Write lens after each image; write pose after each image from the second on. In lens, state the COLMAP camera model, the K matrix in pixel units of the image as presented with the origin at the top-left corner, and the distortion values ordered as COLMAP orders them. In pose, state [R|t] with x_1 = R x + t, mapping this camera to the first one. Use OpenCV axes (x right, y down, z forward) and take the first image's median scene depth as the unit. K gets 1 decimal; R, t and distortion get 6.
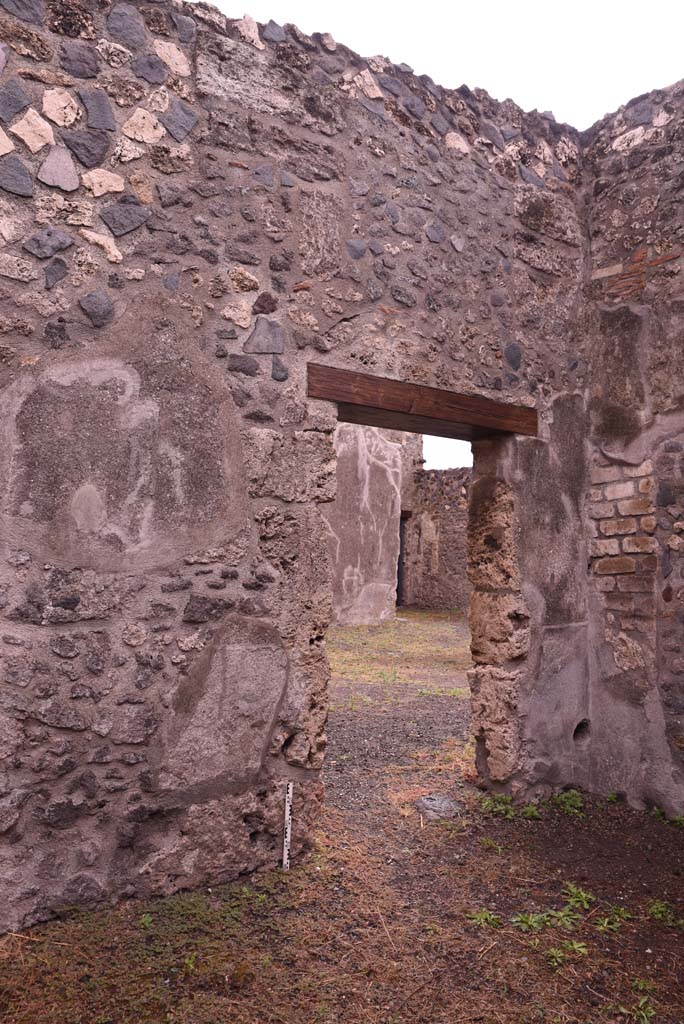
lens RADIAL K [[695.1, 0, 339.5], [0, 695.1, 514.6], [0, 0, 1]] dist [-0.133070, 0.091456]
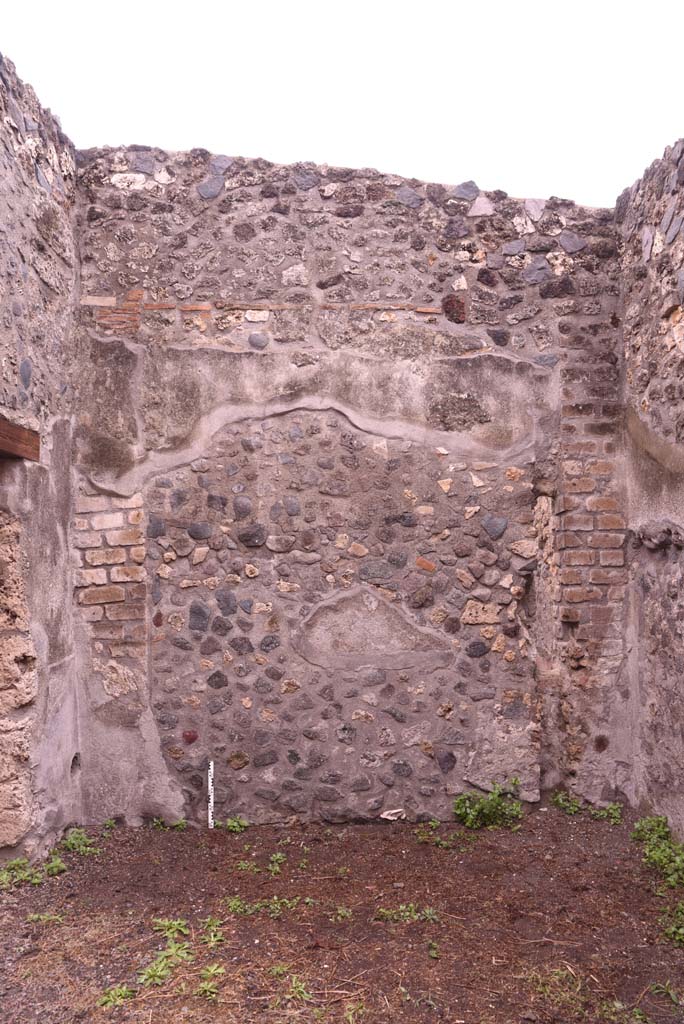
lens RADIAL K [[695.1, 0, 336.3], [0, 695.1, 513.1], [0, 0, 1]] dist [-0.133070, 0.091456]
pose [[0.543185, 0.018354, 0.839412, -0.277332], [-0.017103, 0.999795, -0.010794, -0.043955], [-0.839439, -0.008493, 0.543388, 0.168068]]
